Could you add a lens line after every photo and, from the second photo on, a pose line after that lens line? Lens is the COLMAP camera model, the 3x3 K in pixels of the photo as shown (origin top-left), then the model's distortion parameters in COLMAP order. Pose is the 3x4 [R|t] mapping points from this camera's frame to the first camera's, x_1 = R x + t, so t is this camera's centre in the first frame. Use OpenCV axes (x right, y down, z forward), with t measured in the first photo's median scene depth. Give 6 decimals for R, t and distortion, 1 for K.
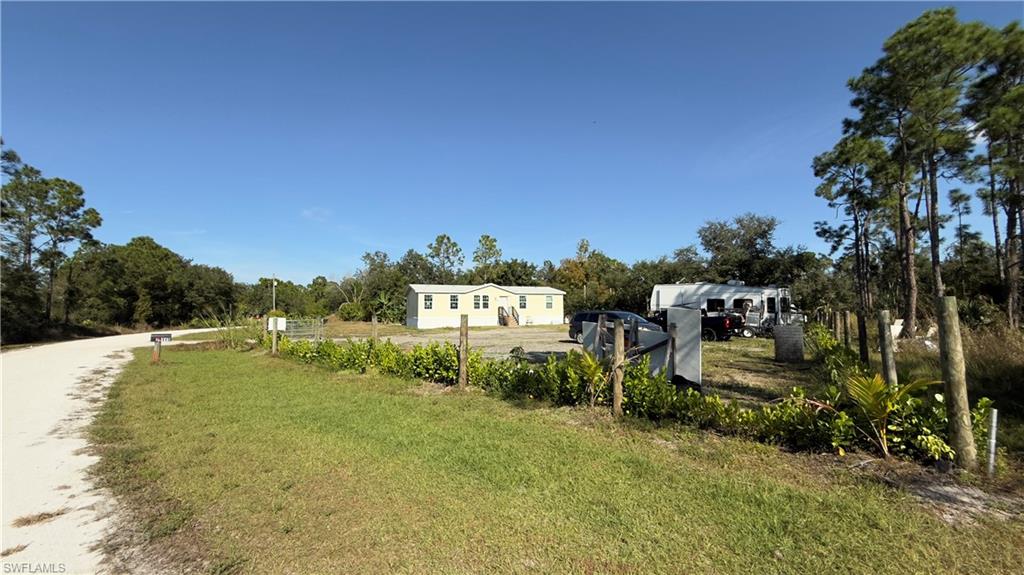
lens RADIAL K [[406.9, 0, 512.8], [0, 406.9, 289.8], [0, 0, 1]] dist [-0.000171, -0.000060]
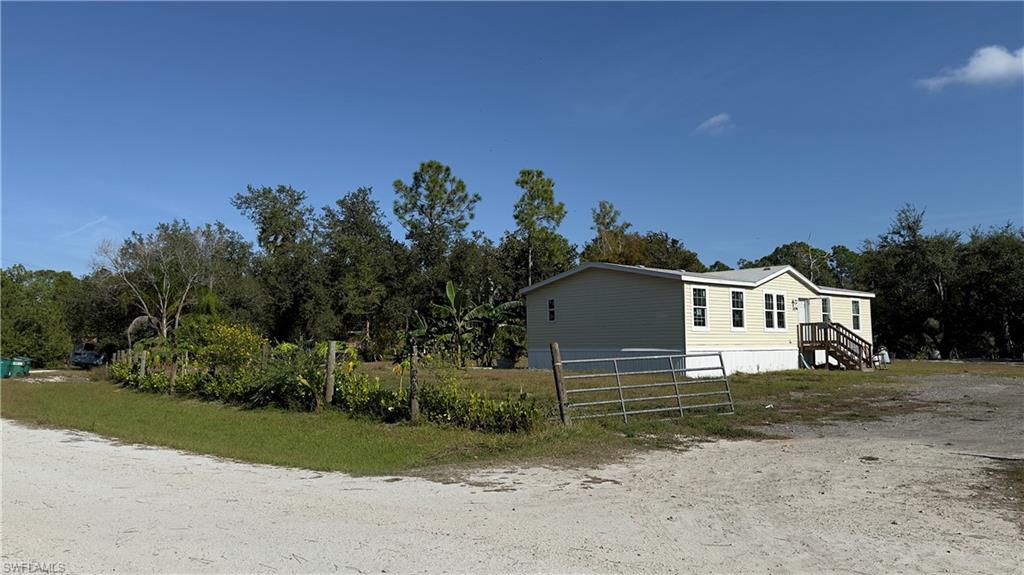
lens RADIAL K [[716.2, 0, 499.4], [0, 716.2, 265.4], [0, 0, 1]] dist [0.053351, -0.078990]
pose [[0.948477, 0.035067, 0.314899, -0.559726], [-0.017754, 0.998177, -0.057683, 0.030814], [-0.316348, 0.049120, 0.947371, 0.405156]]
